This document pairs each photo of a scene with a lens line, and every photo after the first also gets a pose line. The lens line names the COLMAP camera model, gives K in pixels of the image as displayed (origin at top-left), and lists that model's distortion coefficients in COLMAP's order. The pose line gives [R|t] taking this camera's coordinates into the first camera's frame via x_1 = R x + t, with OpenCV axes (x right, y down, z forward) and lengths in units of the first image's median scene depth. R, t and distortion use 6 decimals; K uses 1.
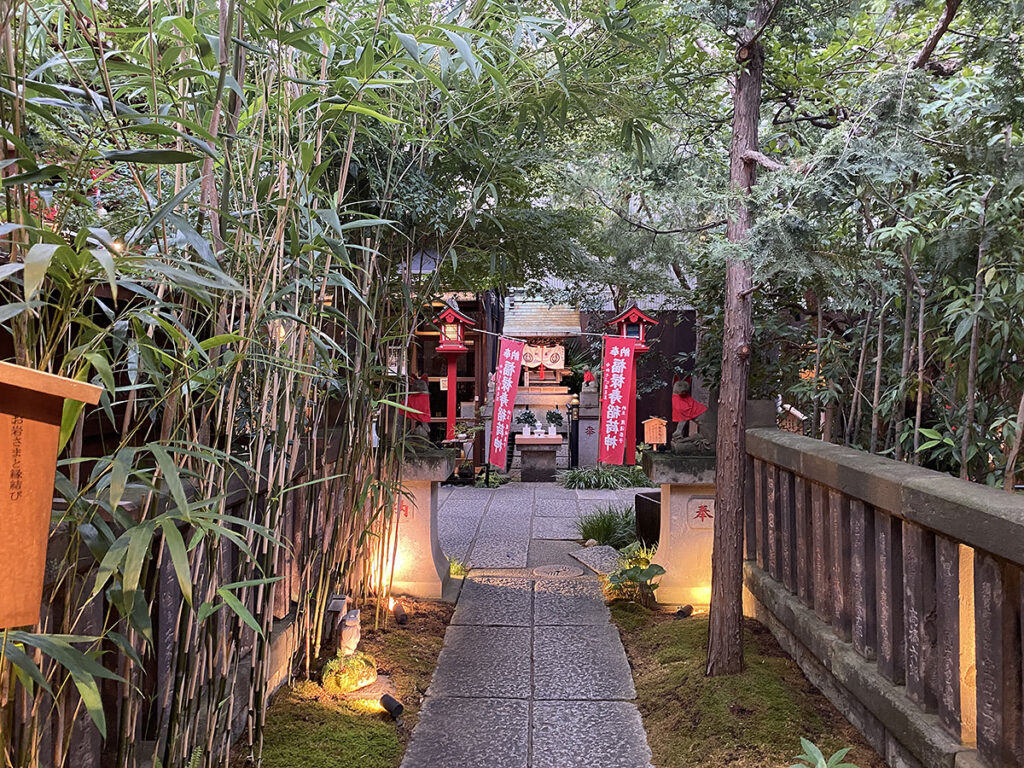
lens RADIAL K [[776.1, 0, 495.6], [0, 776.1, 378.4], [0, 0, 1]] dist [0.099896, -0.109018]
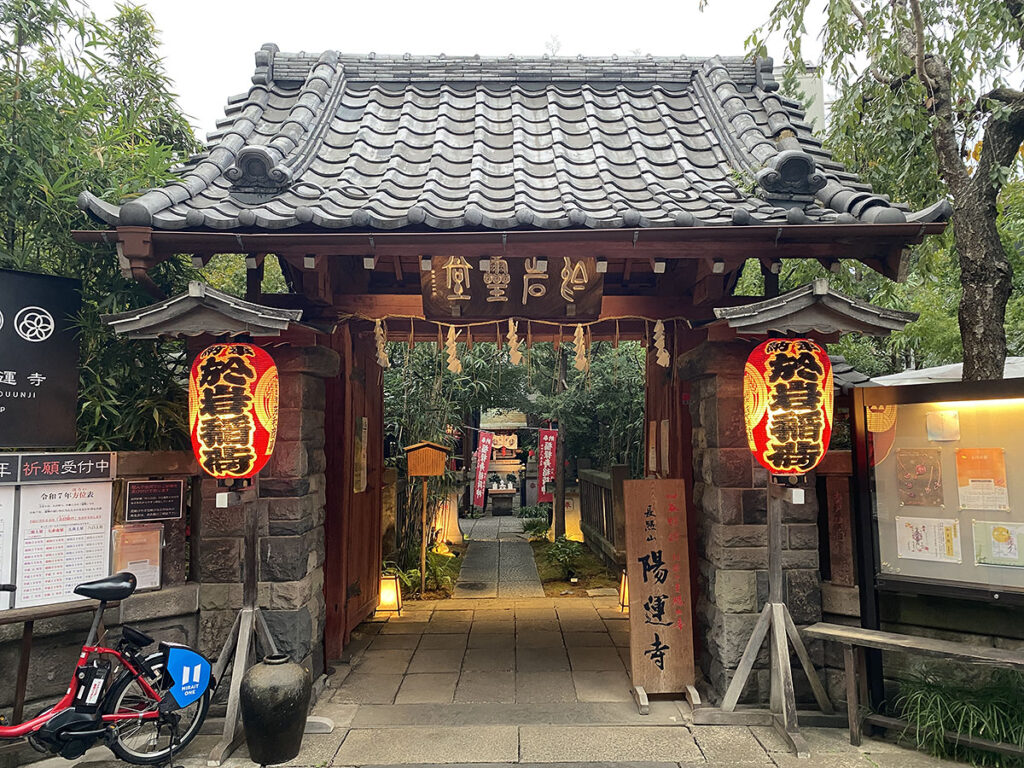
lens RADIAL K [[786.7, 0, 512.0], [0, 786.7, 384.0], [0, 0, 1]] dist [0.049515, -0.065439]
pose [[0.997685, -0.008842, 0.067429, -0.036458], [0.015448, 0.995059, -0.098079, 0.015394], [-0.066228, 0.098893, 0.992892, -0.714810]]
